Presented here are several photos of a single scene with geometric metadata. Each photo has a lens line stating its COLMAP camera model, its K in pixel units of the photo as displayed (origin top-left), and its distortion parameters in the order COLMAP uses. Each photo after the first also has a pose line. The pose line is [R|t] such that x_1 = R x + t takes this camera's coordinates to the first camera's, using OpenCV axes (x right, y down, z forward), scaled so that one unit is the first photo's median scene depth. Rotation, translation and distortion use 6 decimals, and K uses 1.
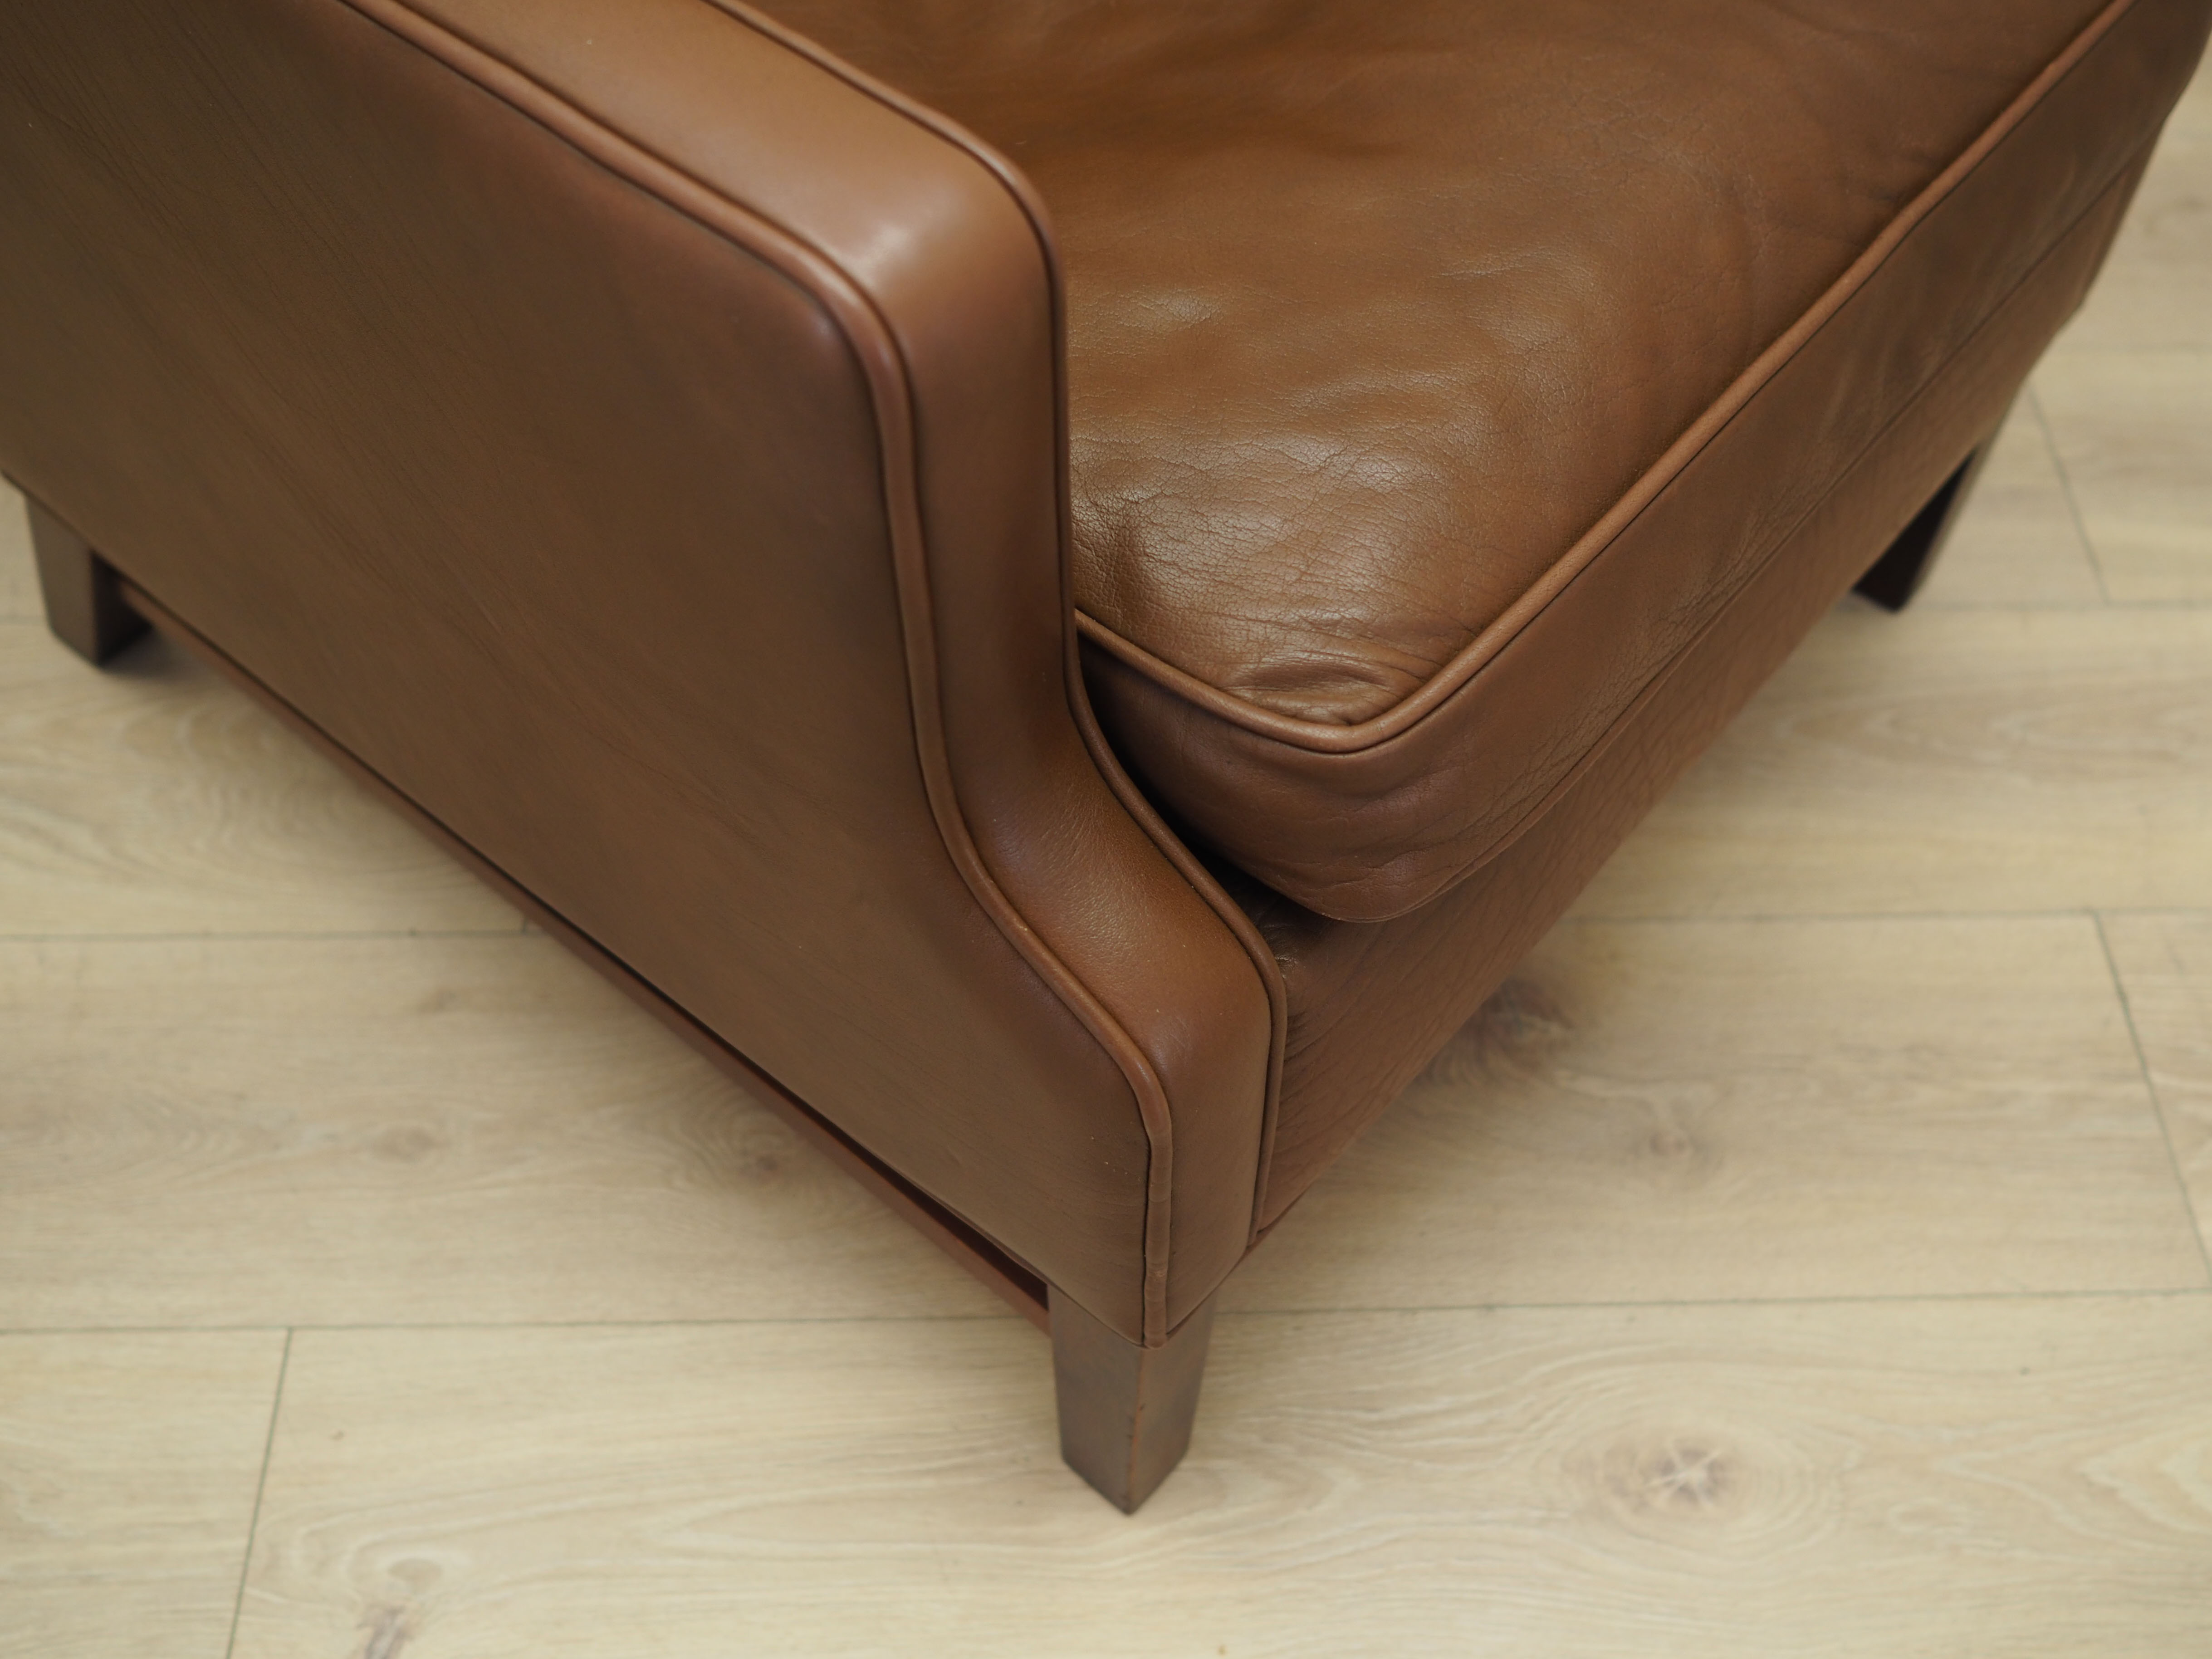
lens RADIAL K [[2404.5, 0, 1135.5], [0, 2404.5, 899.4], [0, 0, 1]] dist [-0.004998, -0.001158]
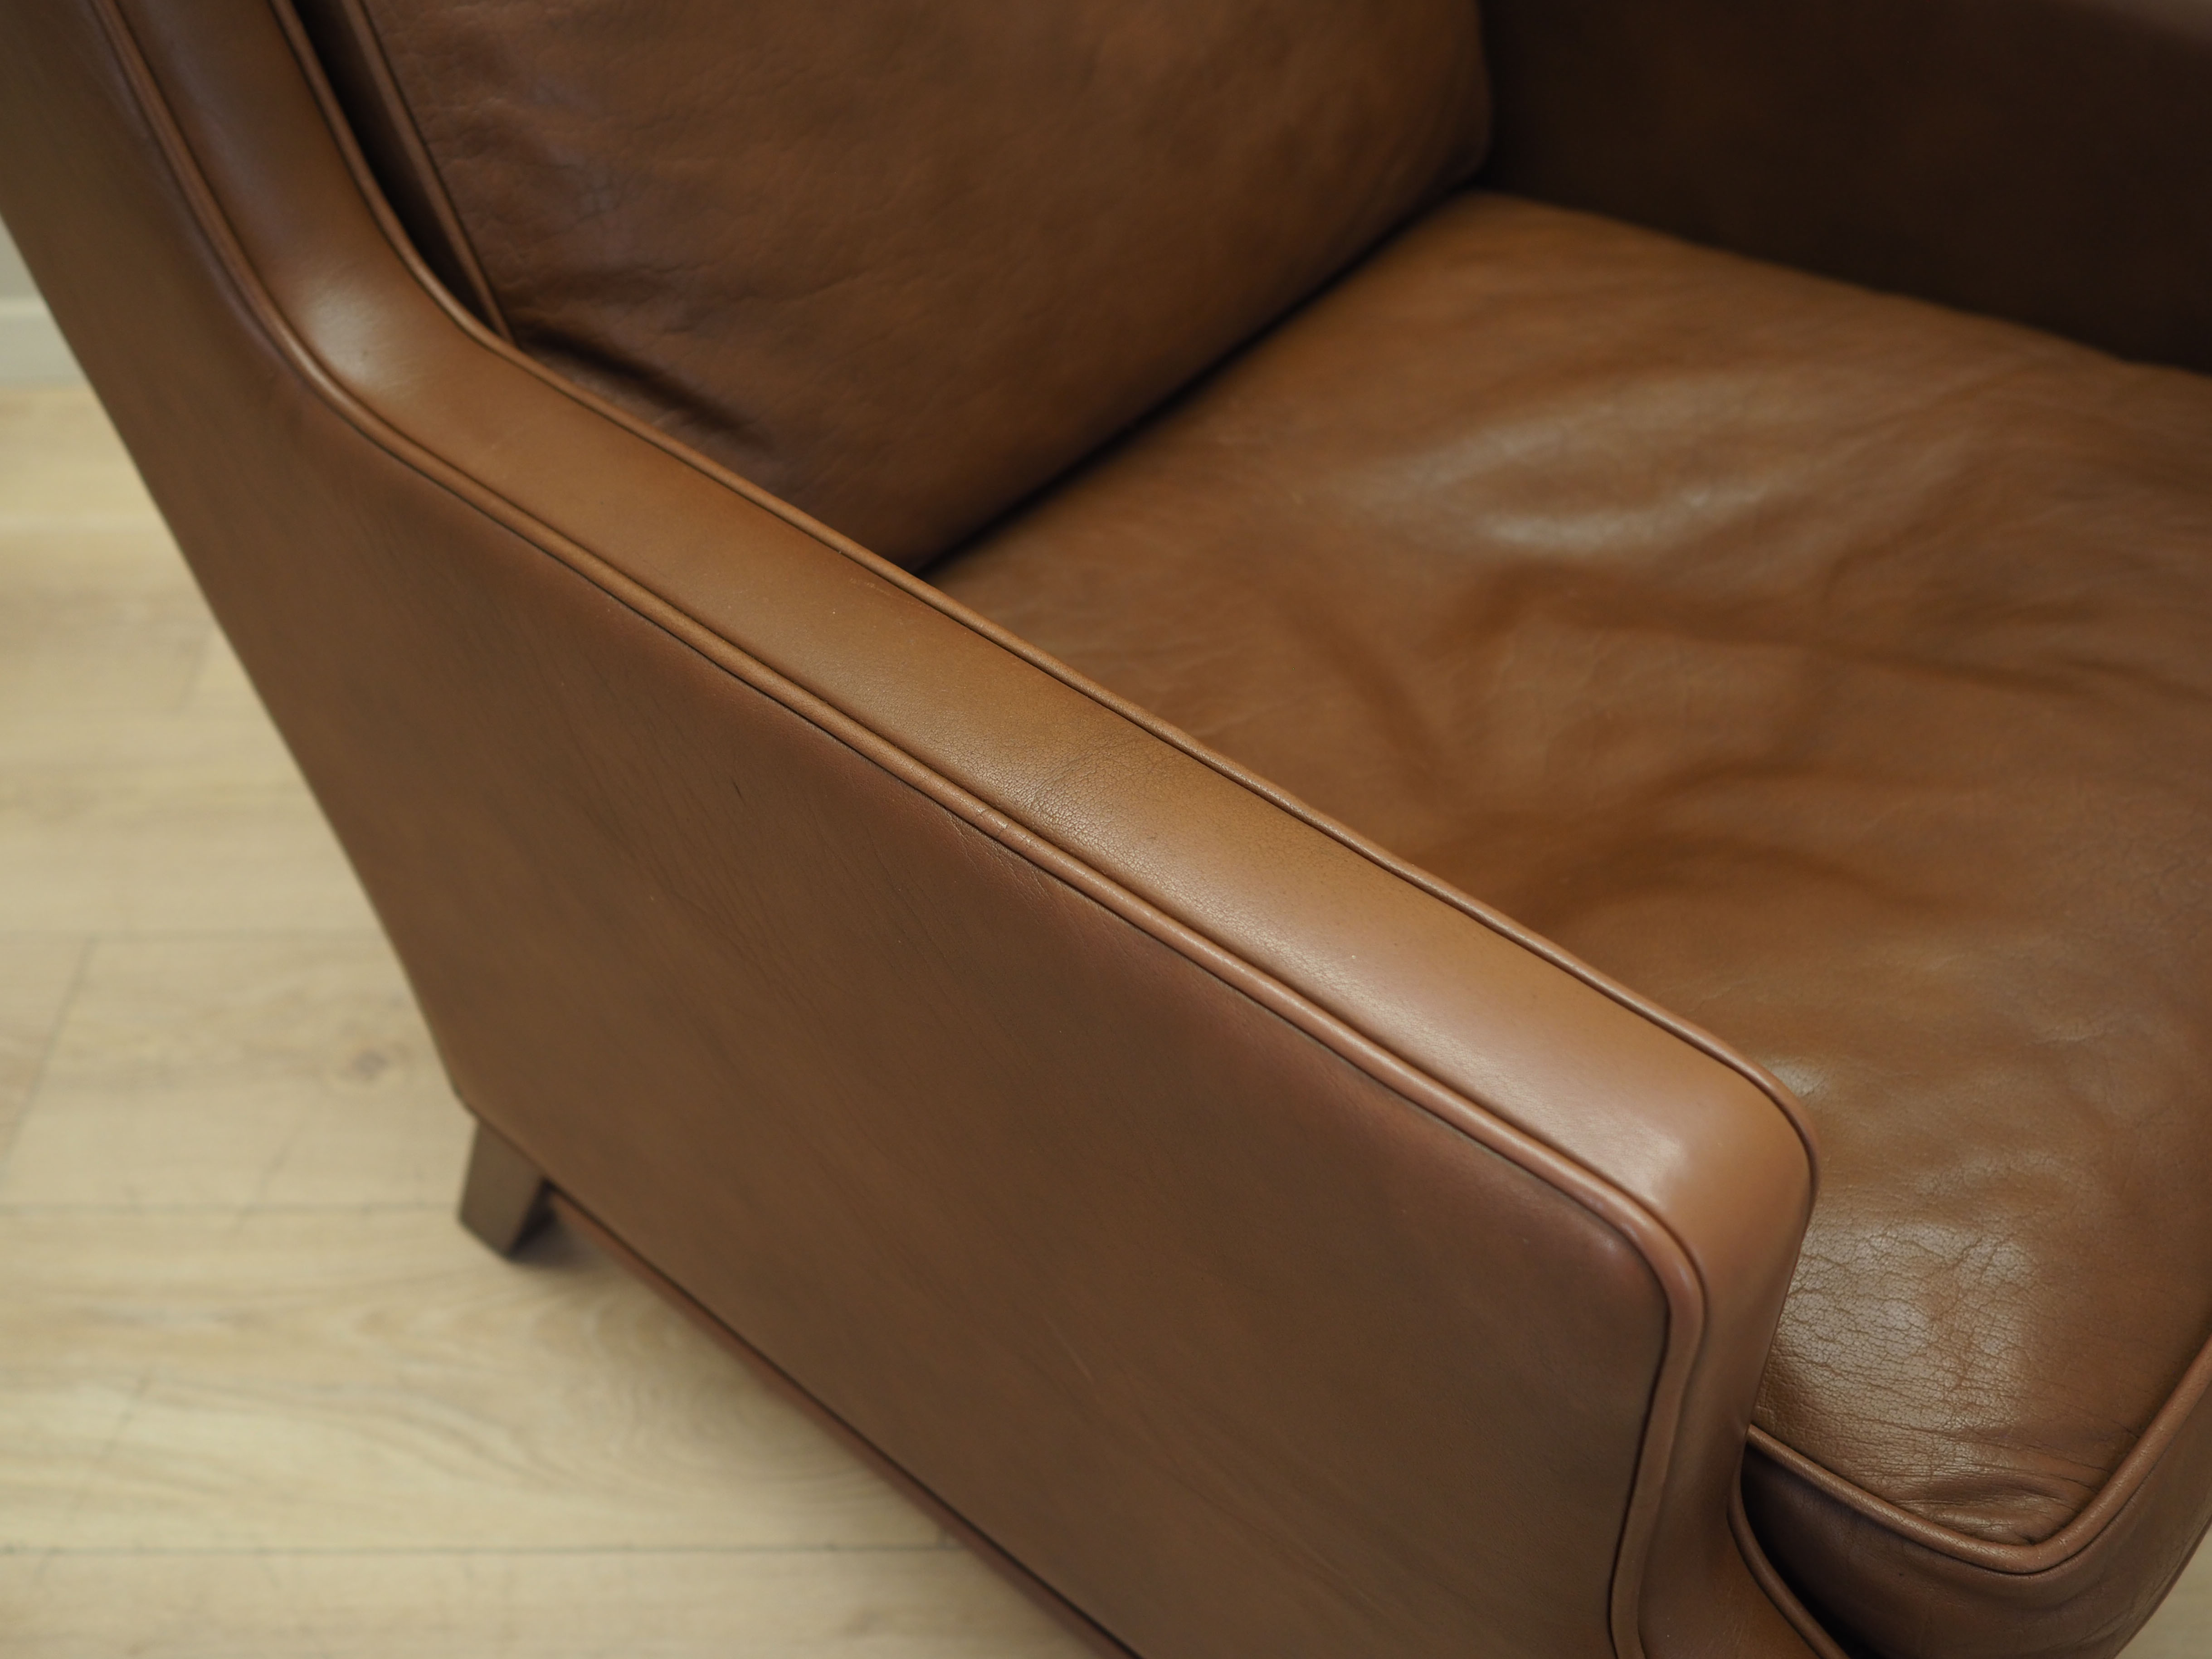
lens RADIAL K [[2404.3, 0, 1135.5], [0, 2404.3, 899.4], [0, 0, 1]] dist [-0.004998, -0.001158]
pose [[0.998099, -0.014100, -0.060004, -0.207303], [0.004159, 0.986672, -0.162669, -0.167065], [0.061498, 0.162110, 0.984854, -0.043364]]
